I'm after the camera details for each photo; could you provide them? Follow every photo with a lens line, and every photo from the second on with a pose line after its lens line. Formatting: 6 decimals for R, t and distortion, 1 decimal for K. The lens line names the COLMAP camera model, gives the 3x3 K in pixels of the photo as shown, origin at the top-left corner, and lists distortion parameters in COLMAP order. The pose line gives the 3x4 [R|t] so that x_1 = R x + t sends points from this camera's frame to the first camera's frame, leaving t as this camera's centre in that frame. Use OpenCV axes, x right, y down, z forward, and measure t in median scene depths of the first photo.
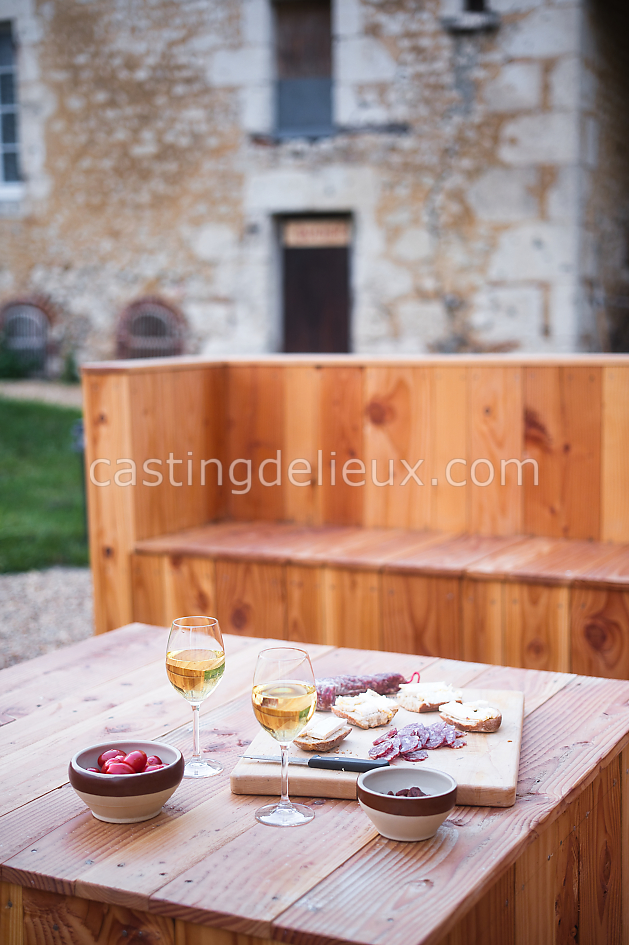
lens RADIAL K [[1409.7, 0, 314.5], [0, 1409.7, 472.5], [0, 0, 1]] dist [0.107333, 0.243276]
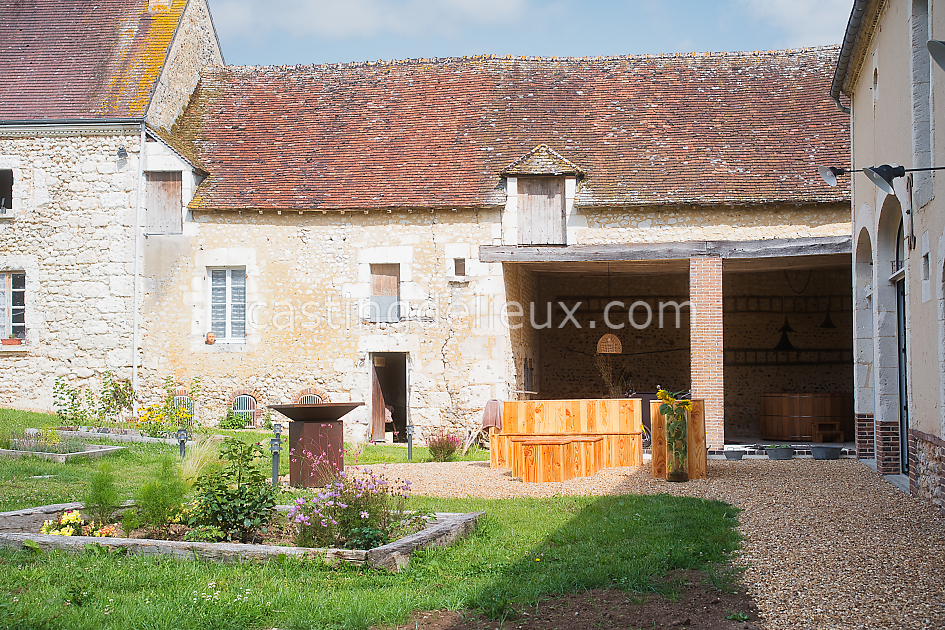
lens RADIAL K [[1409.7, 0, 472.5], [0, 1409.7, 315.0], [0, 0, 1]] dist [0.107333, 0.243276]
pose [[0.961719, 0.016001, 0.273569, -0.531887], [0.031997, 0.984909, -0.170089, 0.160156], [-0.272162, 0.172331, 0.946694, -1.298634]]
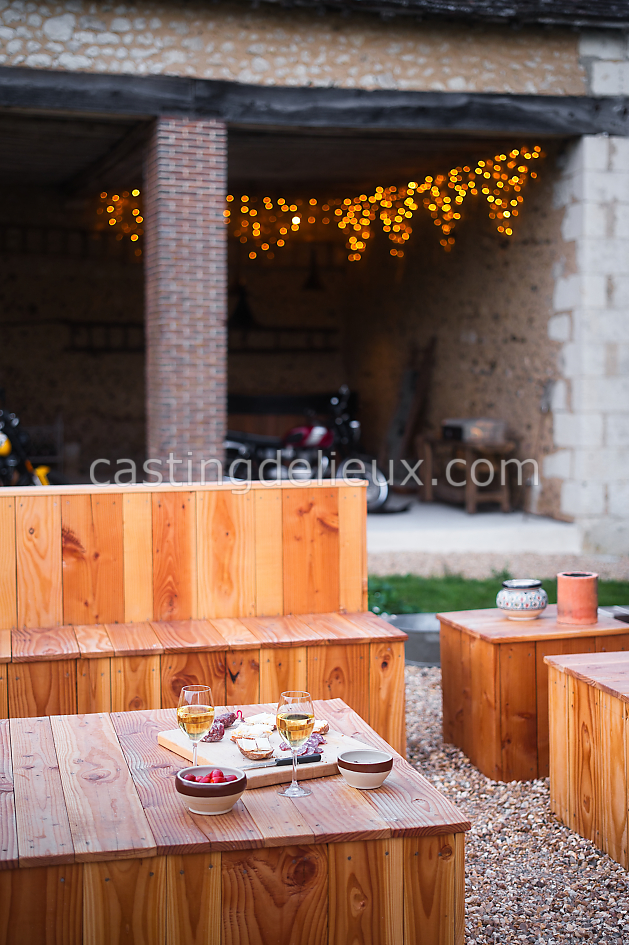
lens RADIAL K [[1409.7, 0, 314.5], [0, 1409.7, 472.5], [0, 0, 1]] dist [0.107333, 0.243276]
pose [[0.759357, -0.034572, 0.649755, -0.156899], [0.072818, 0.996830, -0.032062, -0.011123], [-0.646586, 0.071660, 0.759468, -0.044271]]
